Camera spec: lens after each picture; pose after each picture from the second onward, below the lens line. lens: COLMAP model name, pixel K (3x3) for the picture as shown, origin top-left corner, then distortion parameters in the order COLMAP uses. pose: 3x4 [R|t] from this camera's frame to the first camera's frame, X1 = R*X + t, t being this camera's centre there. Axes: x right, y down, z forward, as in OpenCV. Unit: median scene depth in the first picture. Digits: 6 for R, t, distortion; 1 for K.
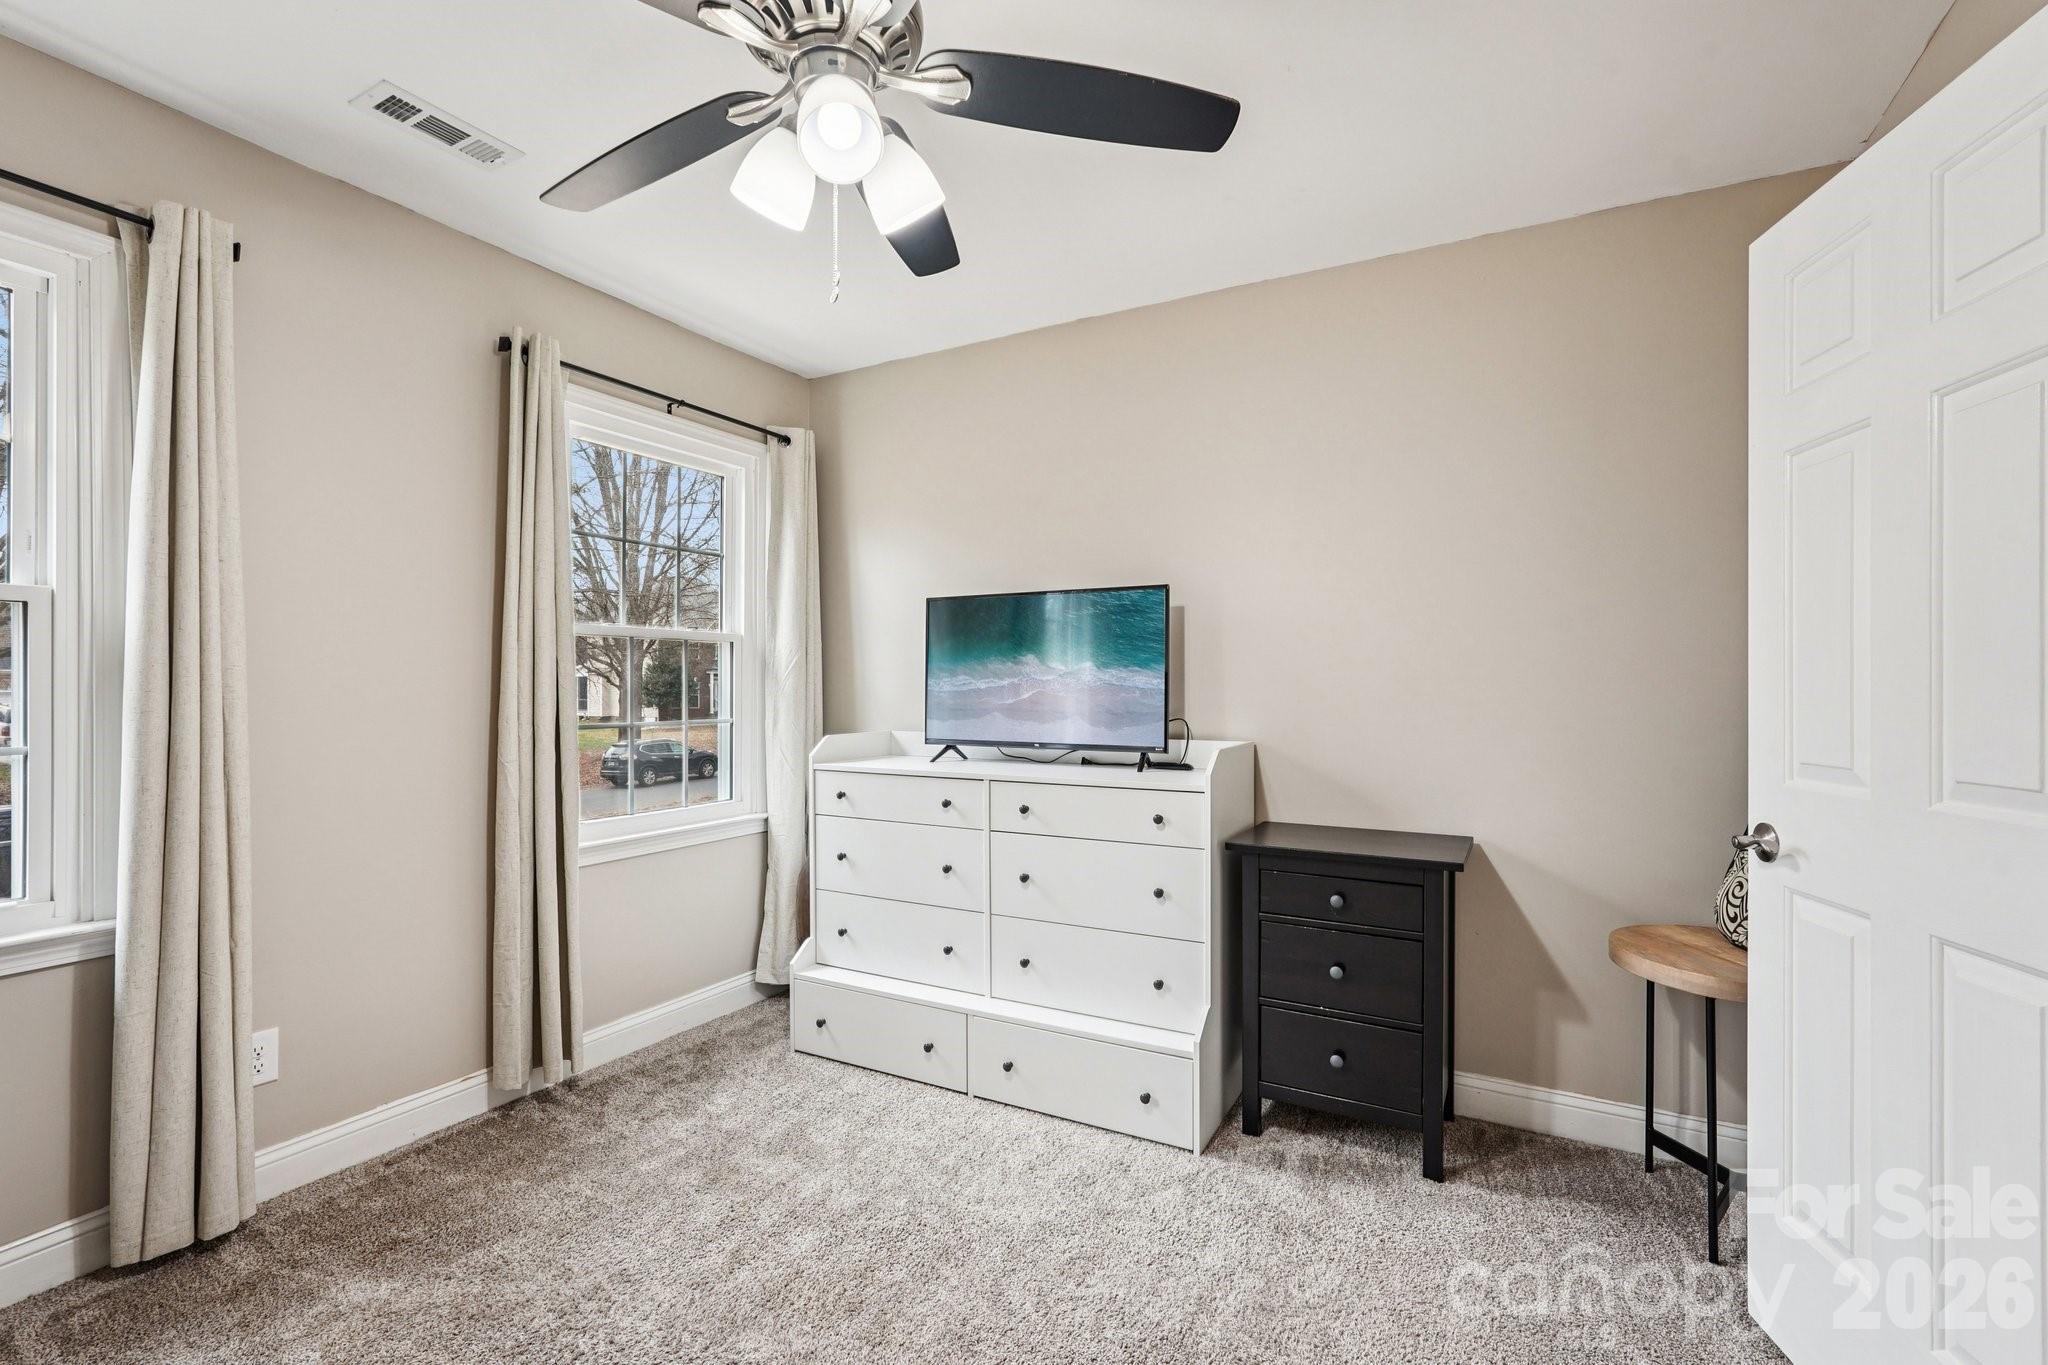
lens RADIAL K [[905.0, 0, 1019.8], [0, 905.0, 675.8], [0, 0, 1]] dist [0.014113, 0.000759]
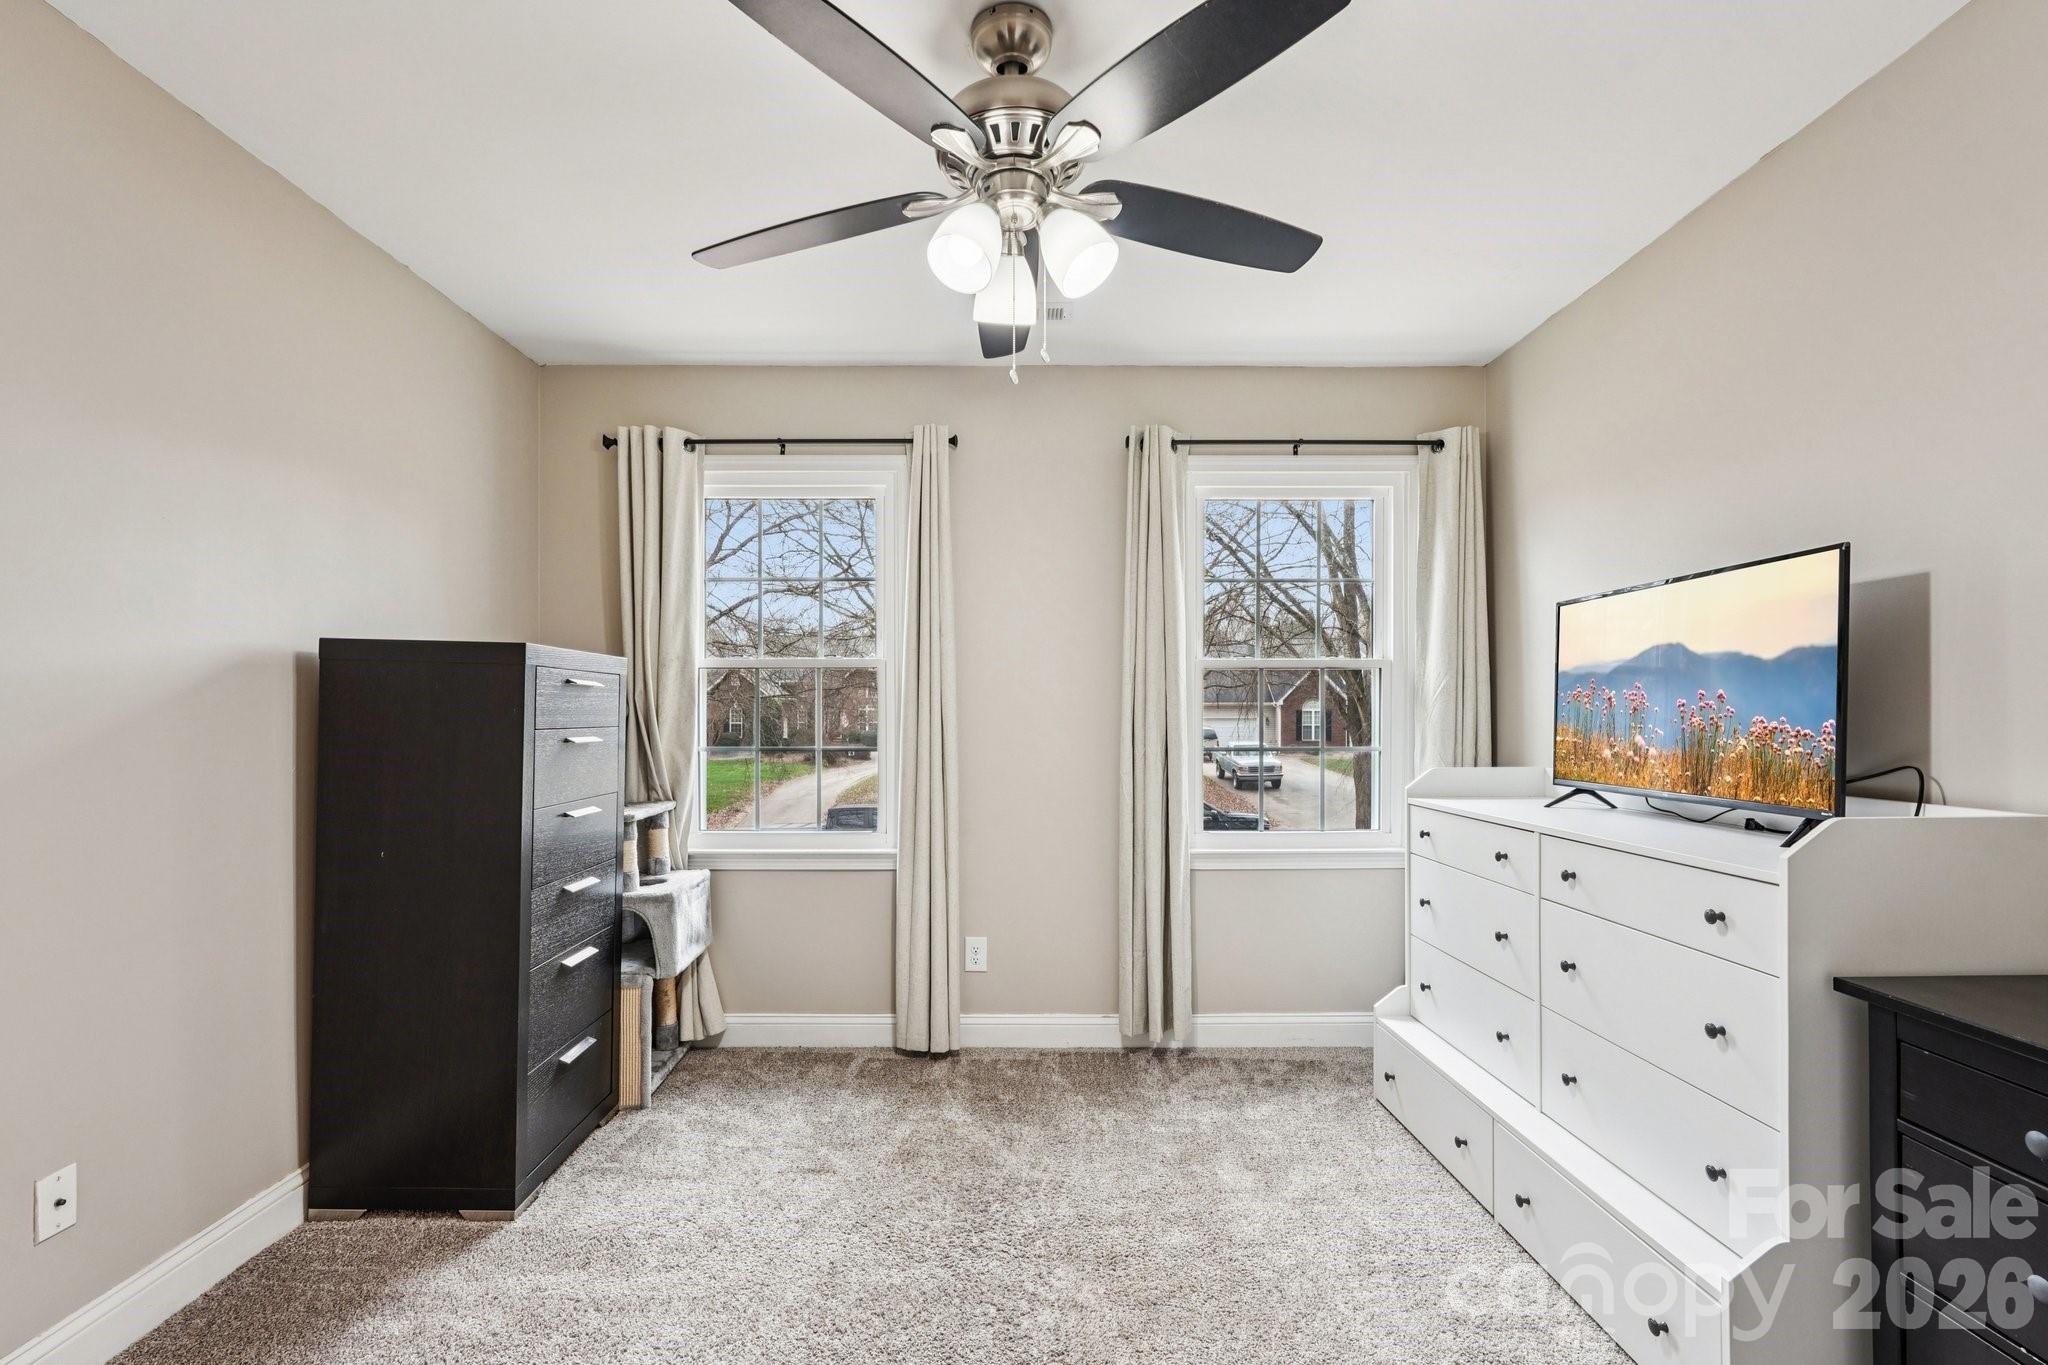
lens RADIAL K [[915.0, 0, 1017.2], [0, 915.0, 700.8], [0, 0, 1]] dist [-0.018014, 0.010304]
pose [[0.506049, -0.013734, -0.862395, 0.443029], [0.010016, 0.999899, -0.010047, 0.005180], [0.862447, -0.003553, 0.506136, 0.231348]]
